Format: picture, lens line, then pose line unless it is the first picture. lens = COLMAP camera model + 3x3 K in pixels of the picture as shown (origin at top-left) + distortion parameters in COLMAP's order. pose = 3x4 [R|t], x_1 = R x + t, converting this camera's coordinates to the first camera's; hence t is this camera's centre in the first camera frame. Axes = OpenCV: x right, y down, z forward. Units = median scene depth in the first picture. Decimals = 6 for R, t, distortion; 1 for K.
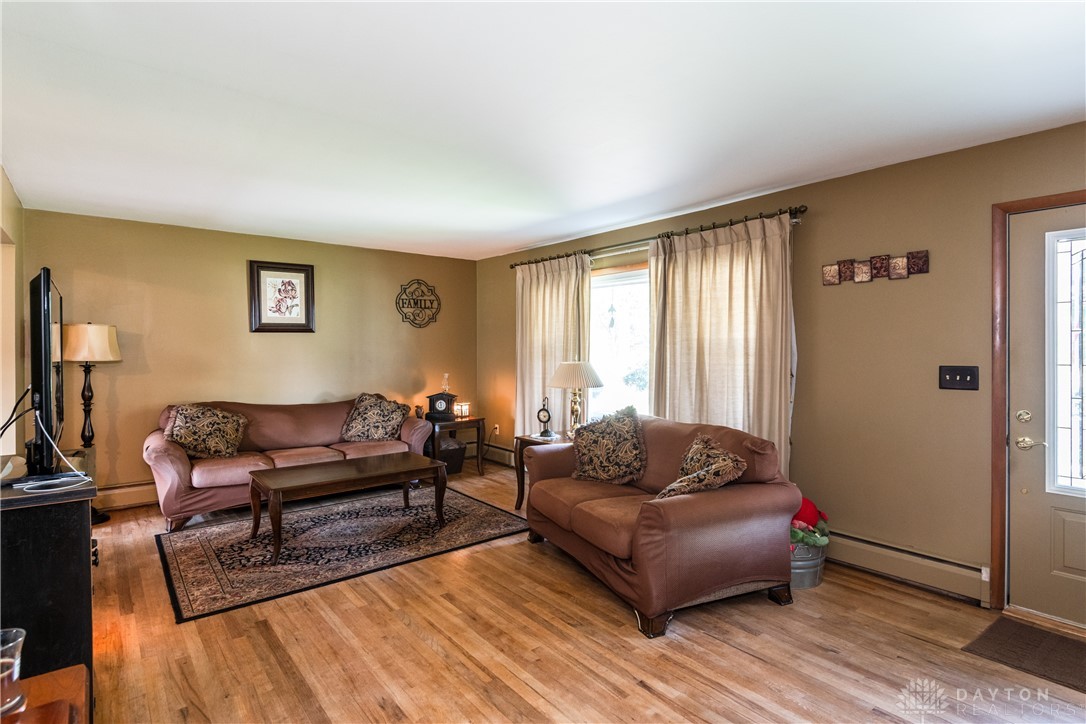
lens RADIAL K [[558.7, 0, 543.0], [0, 558.7, 362.0], [0, 0, 1]] dist [0.021910, -0.000051]
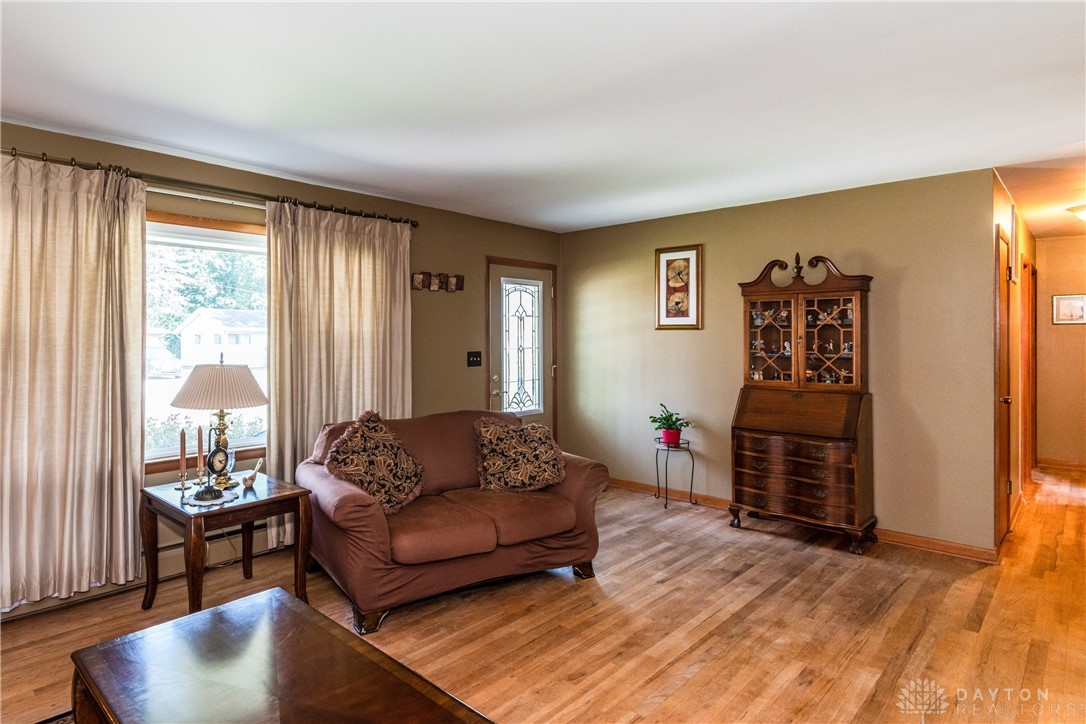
lens RADIAL K [[595.0, 0, 454.3], [0, 595.0, 333.7], [0, 0, 1]] dist [0.026505, 0.000148]
pose [[-0.087845, 0.003572, 0.996128, -0.961008], [0.019733, 0.999804, -0.001845, -0.042175], [-0.995939, 0.019494, -0.087898, 1.233775]]
